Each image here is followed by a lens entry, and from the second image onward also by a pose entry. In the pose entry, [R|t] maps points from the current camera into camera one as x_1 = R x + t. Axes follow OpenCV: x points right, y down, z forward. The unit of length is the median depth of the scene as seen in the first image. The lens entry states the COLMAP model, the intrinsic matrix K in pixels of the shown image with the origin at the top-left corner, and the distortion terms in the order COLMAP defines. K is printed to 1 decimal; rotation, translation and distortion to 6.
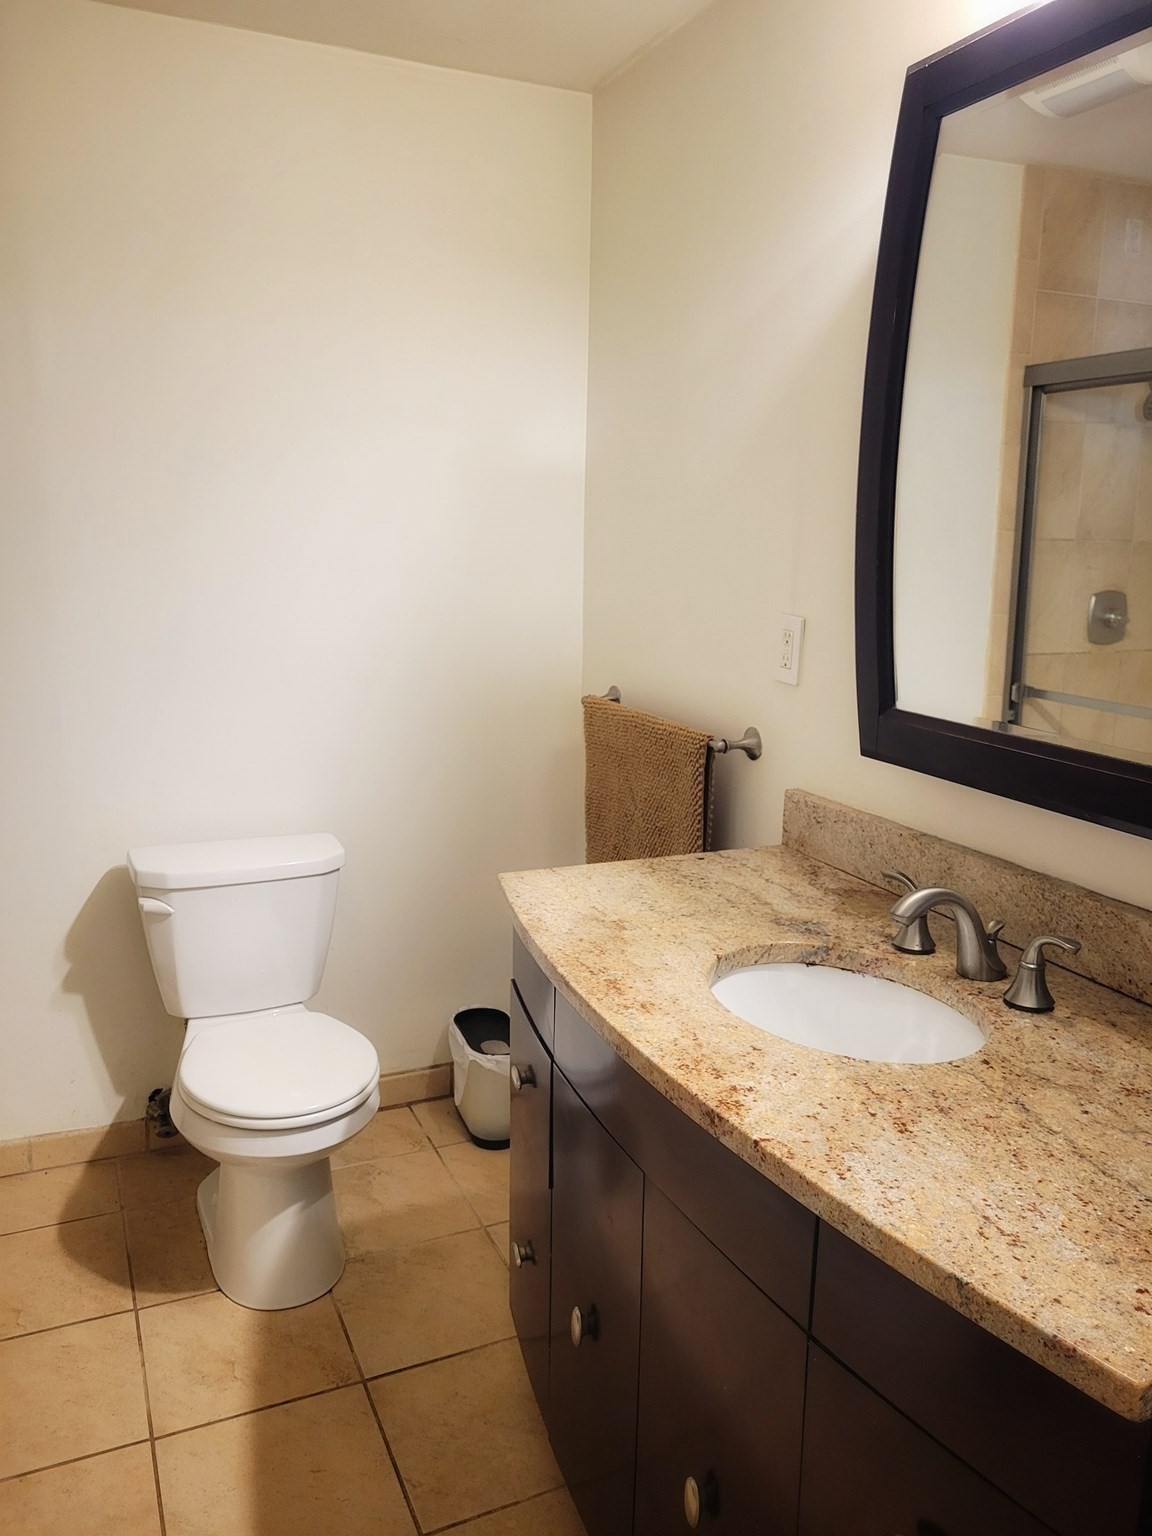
lens RADIAL K [[1143.4, 0, 573.2], [0, 1143.4, 768.3], [0, 0, 1]] dist [0.043157, -0.005608]
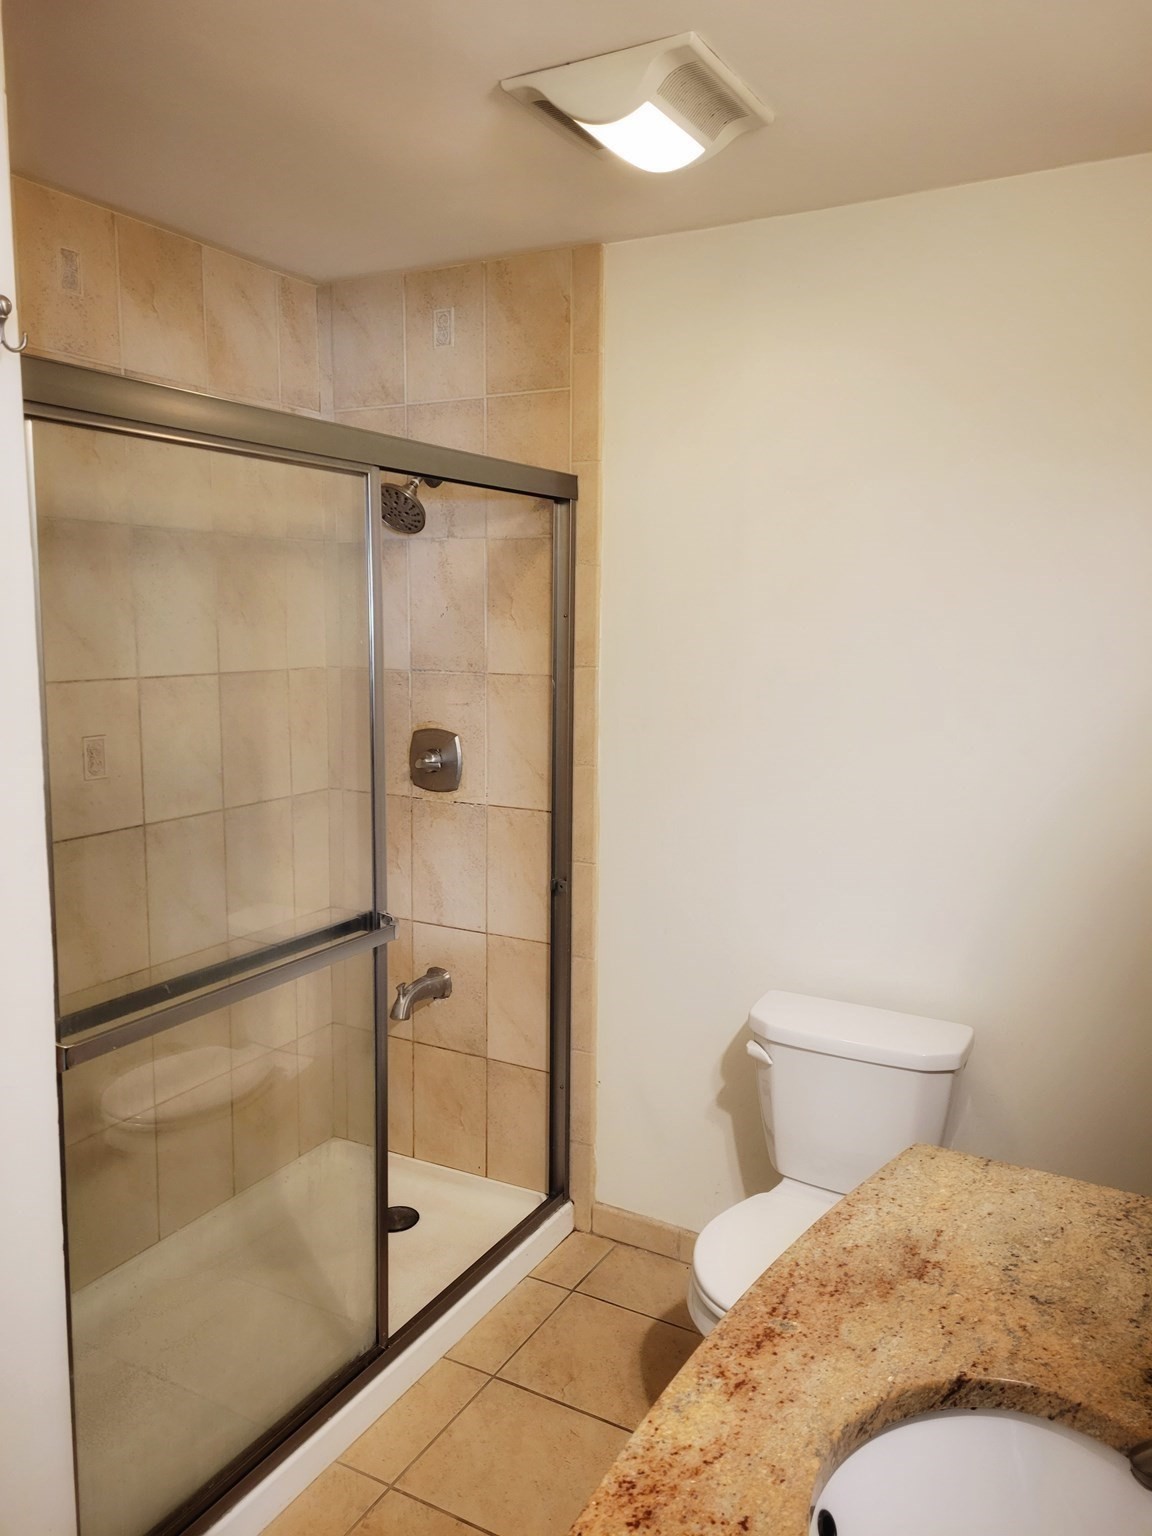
lens RADIAL K [[1143.4, 0, 571.1], [0, 1143.4, 770.4], [0, 0, 1]] dist [0.043157, -0.005608]
pose [[0.616778, 0.096362, -0.781216, 0.419023], [-0.160629, 0.987002, -0.005072, -0.130833], [0.770573, 0.128614, 0.624240, 0.289055]]
